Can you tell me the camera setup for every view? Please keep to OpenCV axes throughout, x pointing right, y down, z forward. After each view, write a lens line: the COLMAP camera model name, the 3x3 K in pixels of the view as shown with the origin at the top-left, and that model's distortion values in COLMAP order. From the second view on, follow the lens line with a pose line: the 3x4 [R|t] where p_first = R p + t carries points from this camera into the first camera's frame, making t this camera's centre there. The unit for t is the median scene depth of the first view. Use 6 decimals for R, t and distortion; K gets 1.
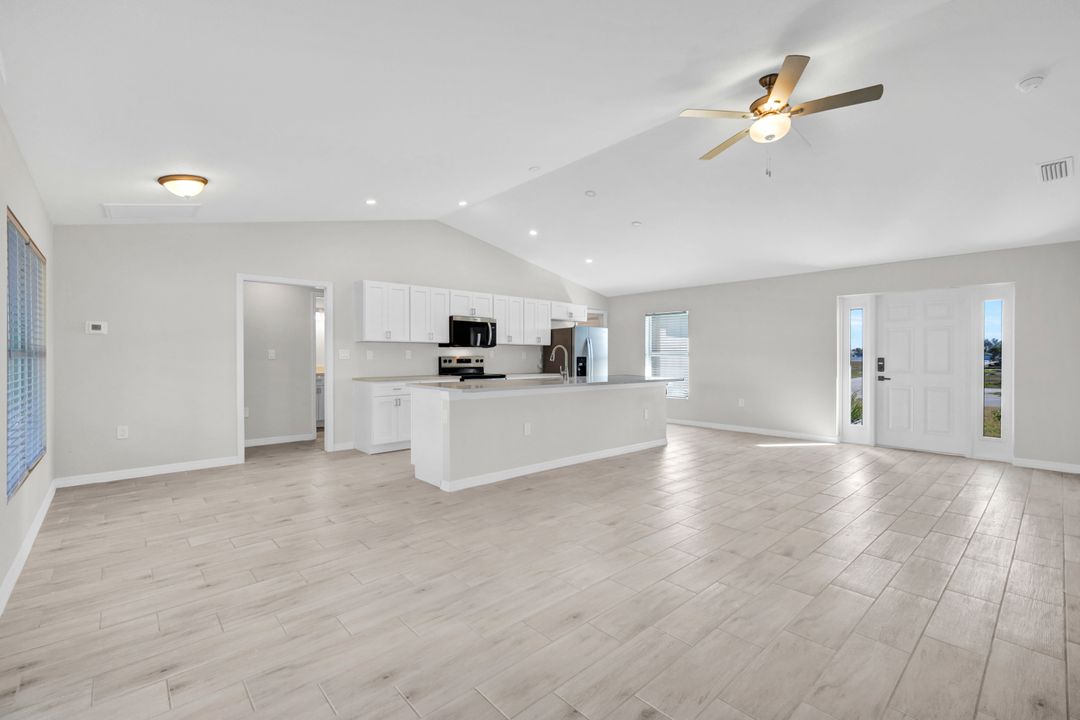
lens RADIAL K [[469.3, 0, 540.5], [0, 469.3, 357.9], [0, 0, 1]] dist [0.008333, -0.000427]
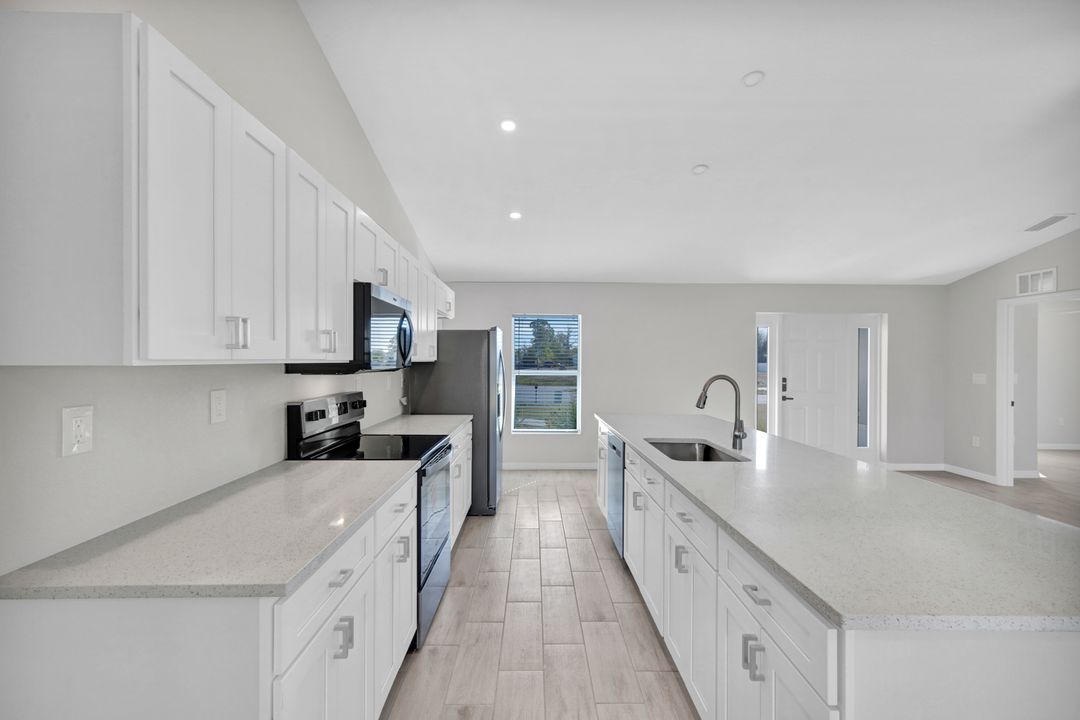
lens RADIAL K [[469.3, 0, 540.5], [0, 469.3, 357.9], [0, 0, 1]] dist [0.008333, -0.000427]
pose [[0.666526, 0.006230, 0.745455, -0.369043], [-0.001370, 0.999974, -0.007133, -0.034425], [-0.745480, 0.003733, 0.666517, 0.715413]]
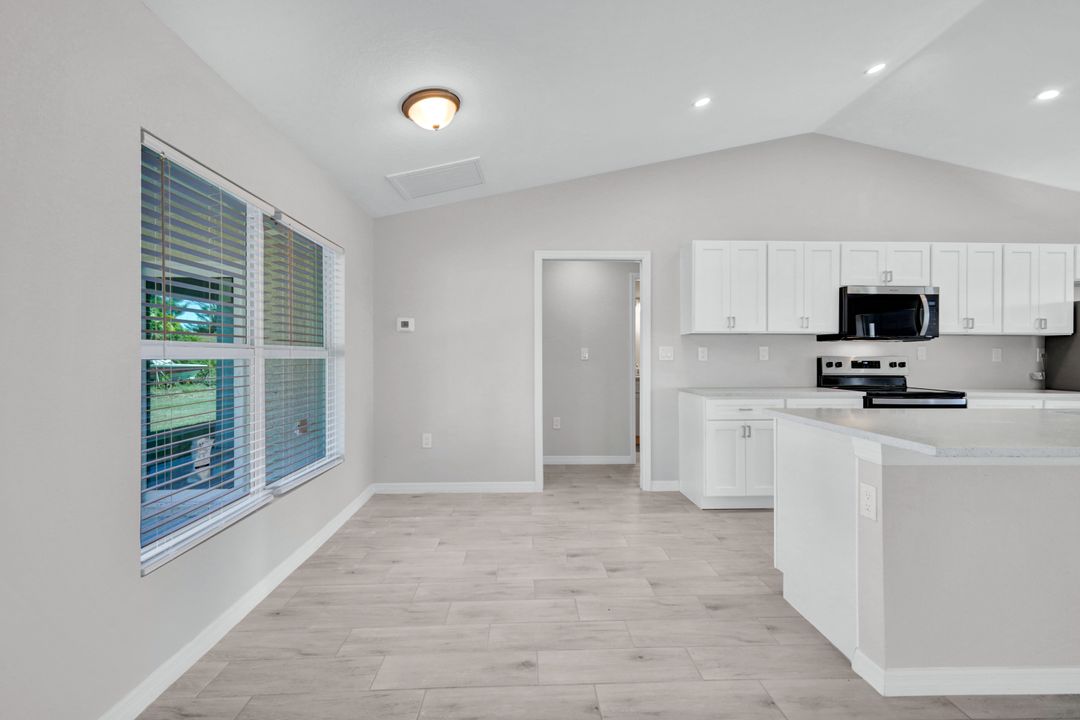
lens RADIAL K [[469.3, 0, 540.5], [0, 469.3, 357.9], [0, 0, 1]] dist [0.008333, -0.000427]
pose [[0.761832, 0.002559, -0.647770, -0.103876], [-0.003607, 0.999993, -0.000291, -0.000060], [0.647765, 0.002558, 0.761836, 0.334517]]
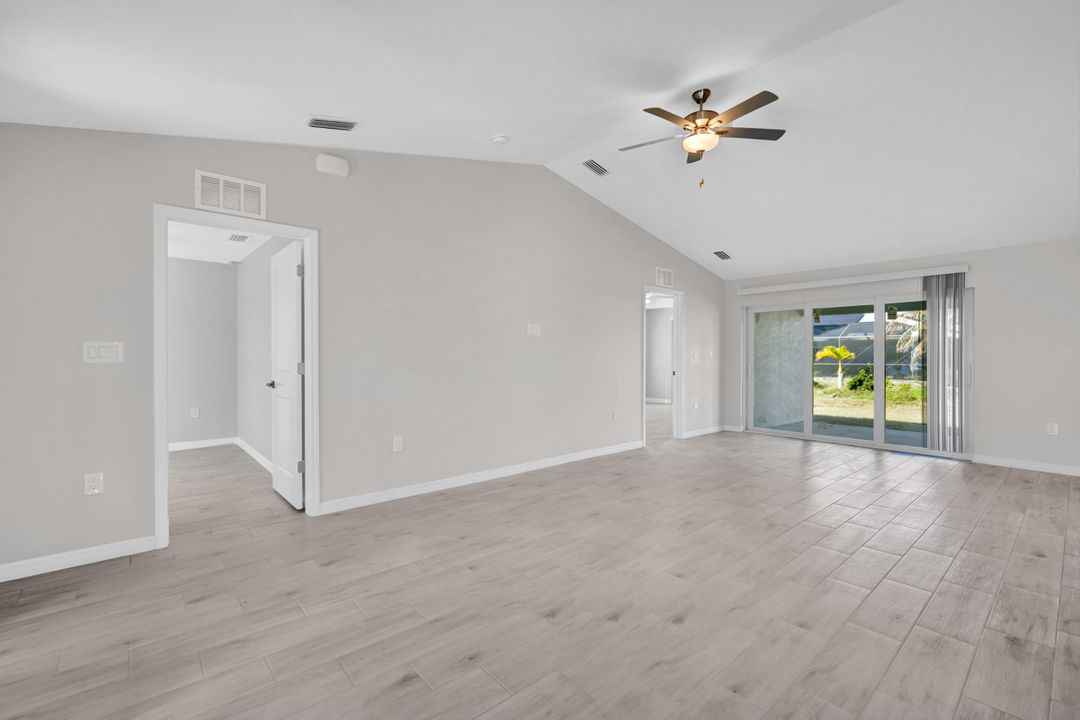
lens RADIAL K [[485.6, 0, 540.0], [0, 485.6, 360.0], [0, 0, 1]] dist [0.049633, 0.000150]
pose [[-0.999980, 0.003029, 0.005526, 0.455801], [0.003122, 0.999851, 0.016981, -0.006343], [-0.005474, 0.016998, -0.999841, 1.141092]]
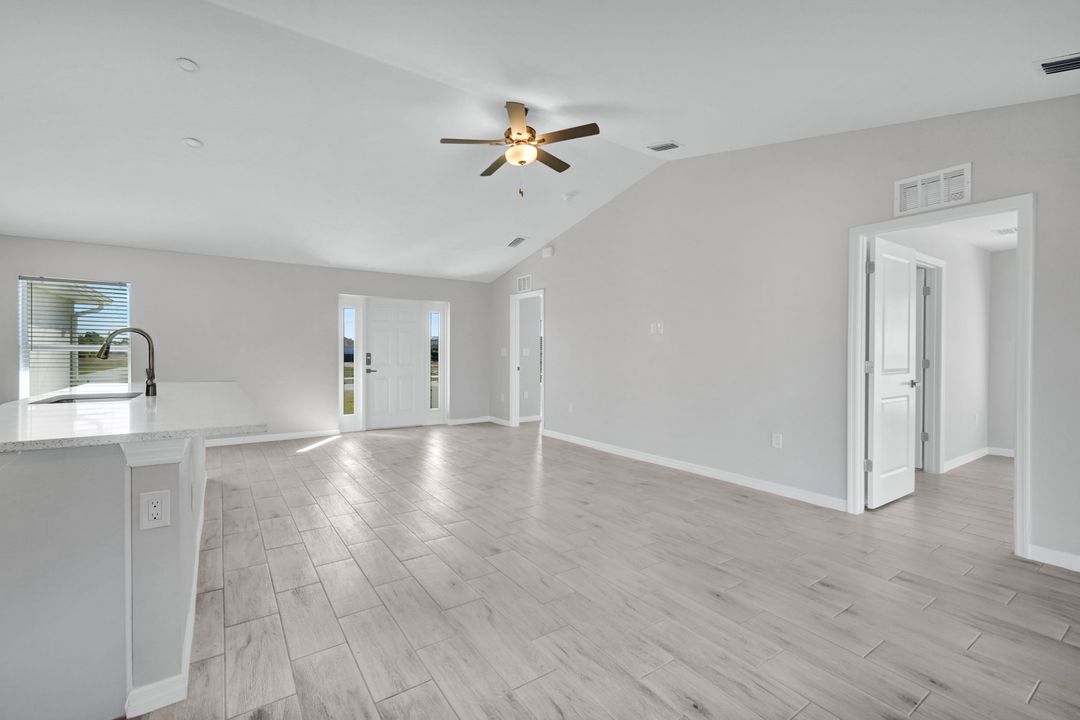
lens RADIAL K [[469.3, 0, 540.5], [0, 469.3, 357.9], [0, 0, 1]] dist [0.008333, -0.000427]
pose [[0.139744, -0.010559, 0.990131, -0.350052], [0.001847, 0.999944, 0.010403, 0.000607], [-0.990186, 0.000375, 0.139755, 0.423542]]
